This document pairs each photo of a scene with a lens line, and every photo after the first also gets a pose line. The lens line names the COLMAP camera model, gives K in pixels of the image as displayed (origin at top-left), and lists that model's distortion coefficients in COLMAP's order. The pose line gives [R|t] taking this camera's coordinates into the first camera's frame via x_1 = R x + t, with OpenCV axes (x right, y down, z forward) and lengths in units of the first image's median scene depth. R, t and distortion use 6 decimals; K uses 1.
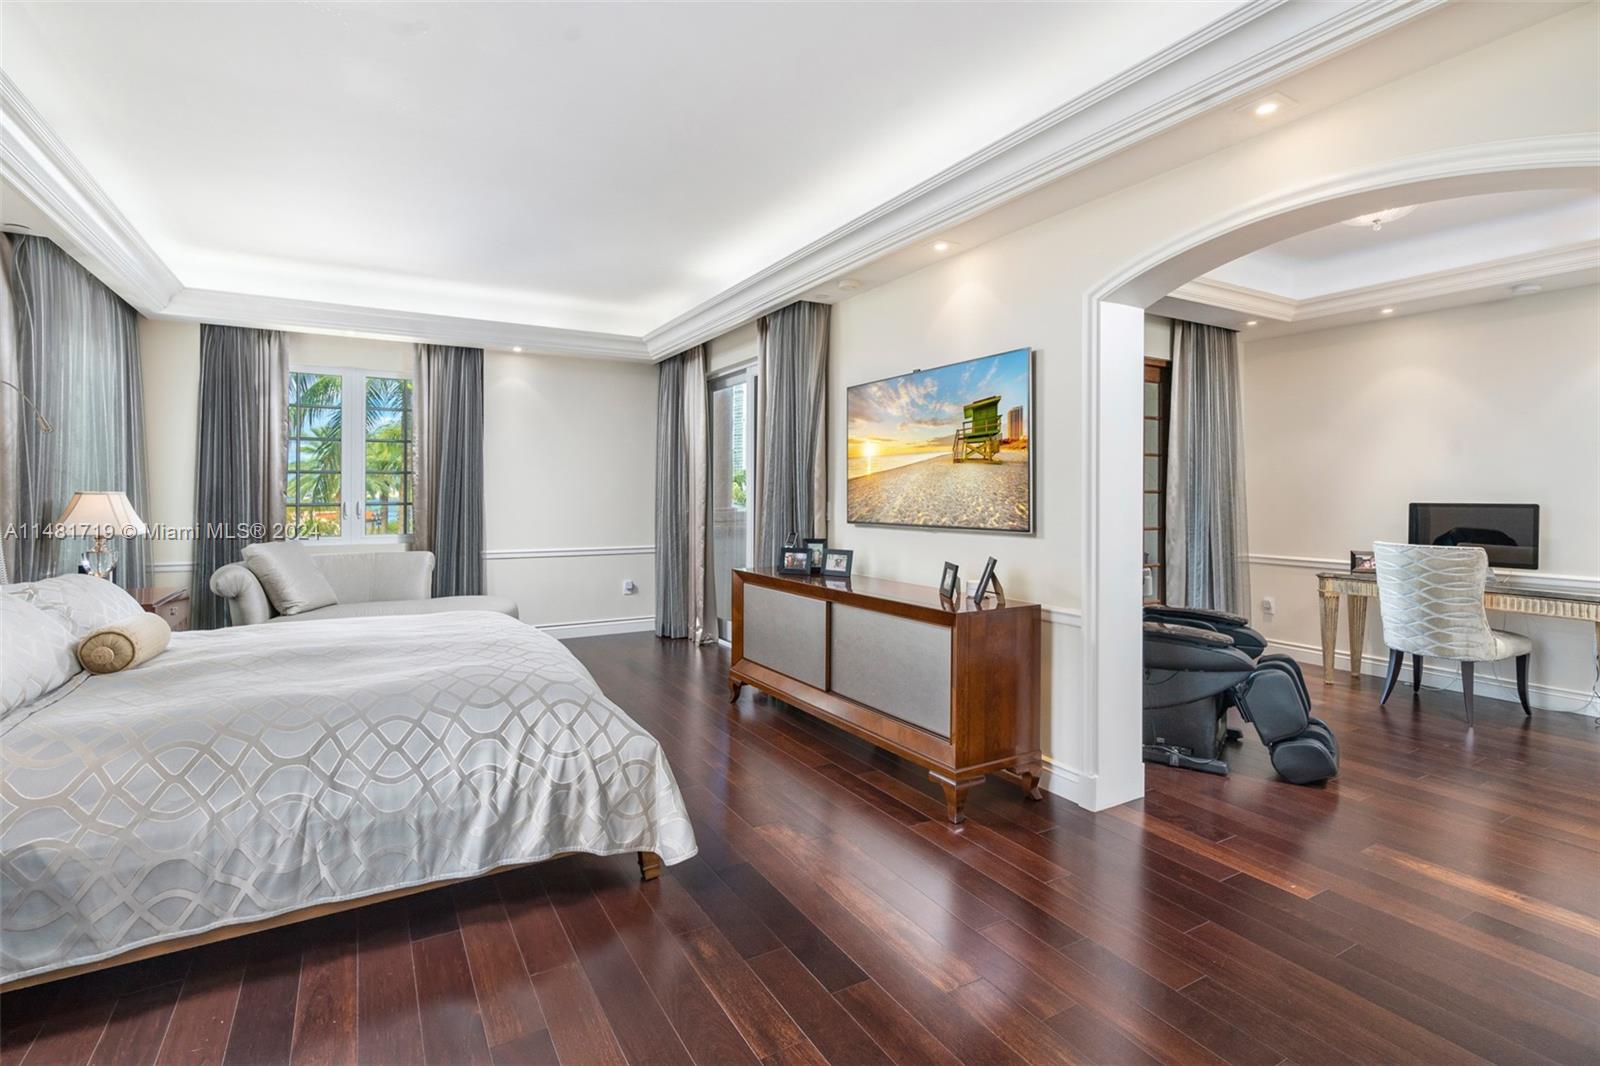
lens RADIAL K [[738.9, 0, 794.8], [0, 738.9, 509.1], [0, 0, 1]] dist [-0.004367, 0.005275]
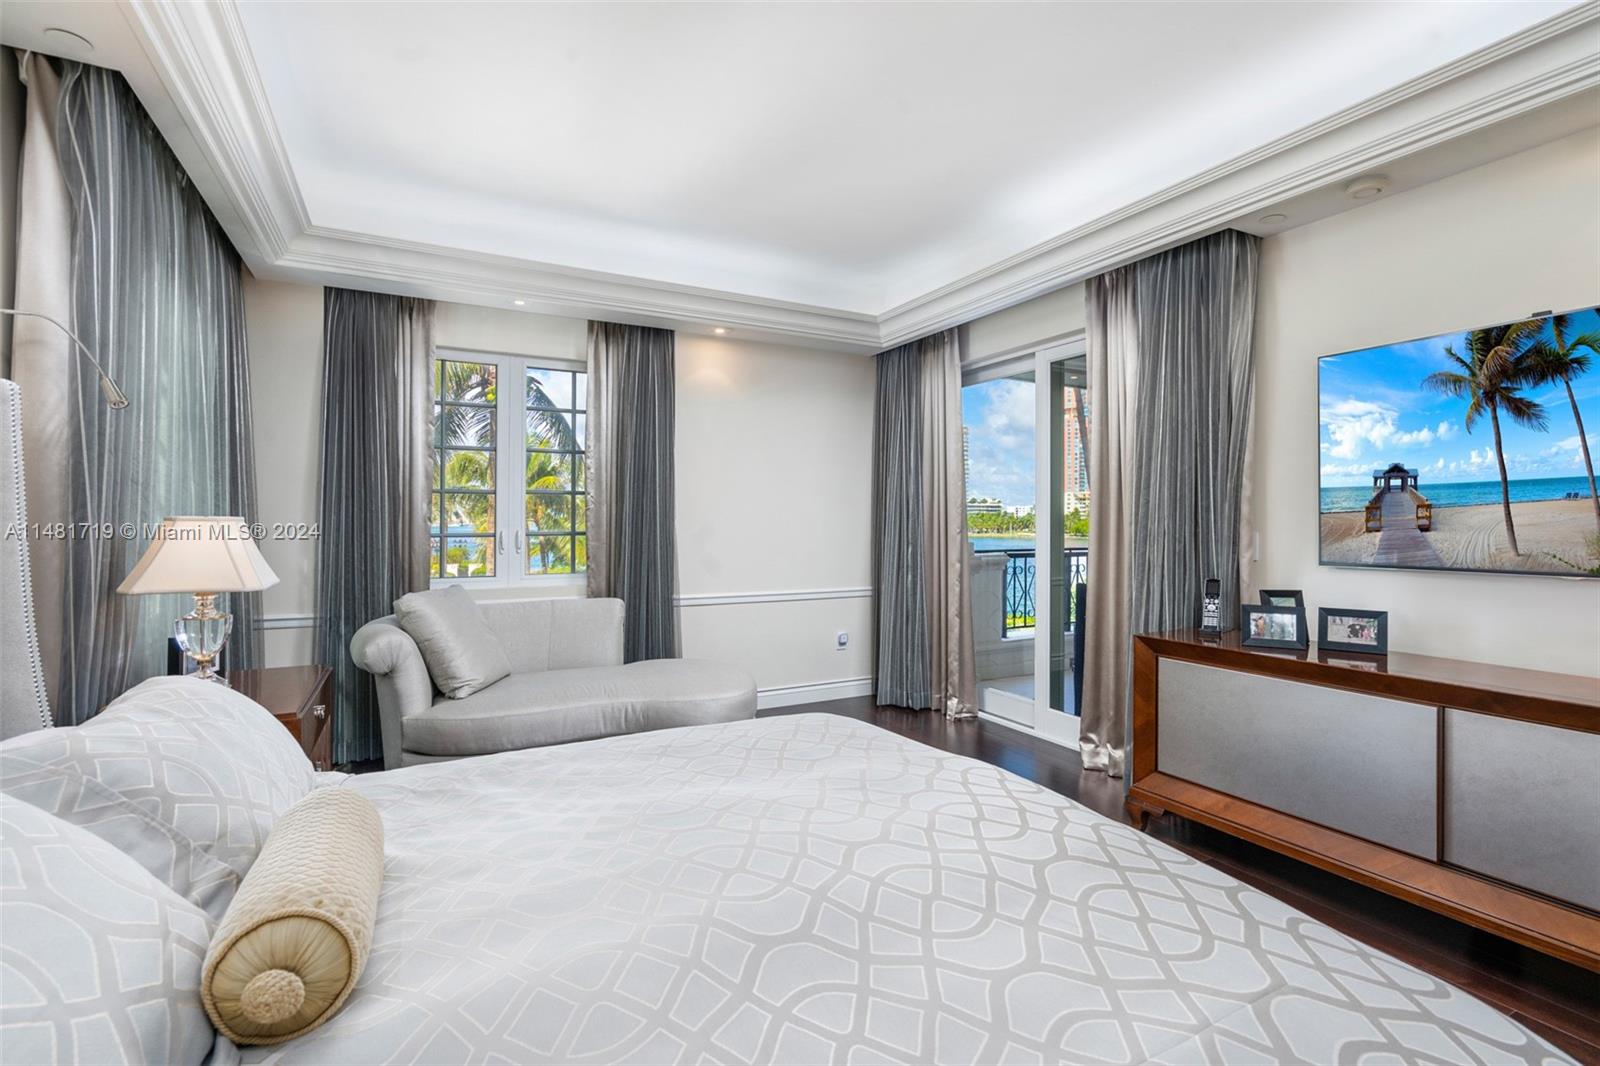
lens RADIAL K [[738.9, 0, 834.6], [0, 738.9, 528.4], [0, 0, 1]] dist [-0.004367, 0.005275]
pose [[0.999822, -0.000664, -0.018838, -0.324642], [0.000466, 0.999945, -0.010497, -0.006556], [0.018844, 0.010487, 0.999767, 0.320069]]
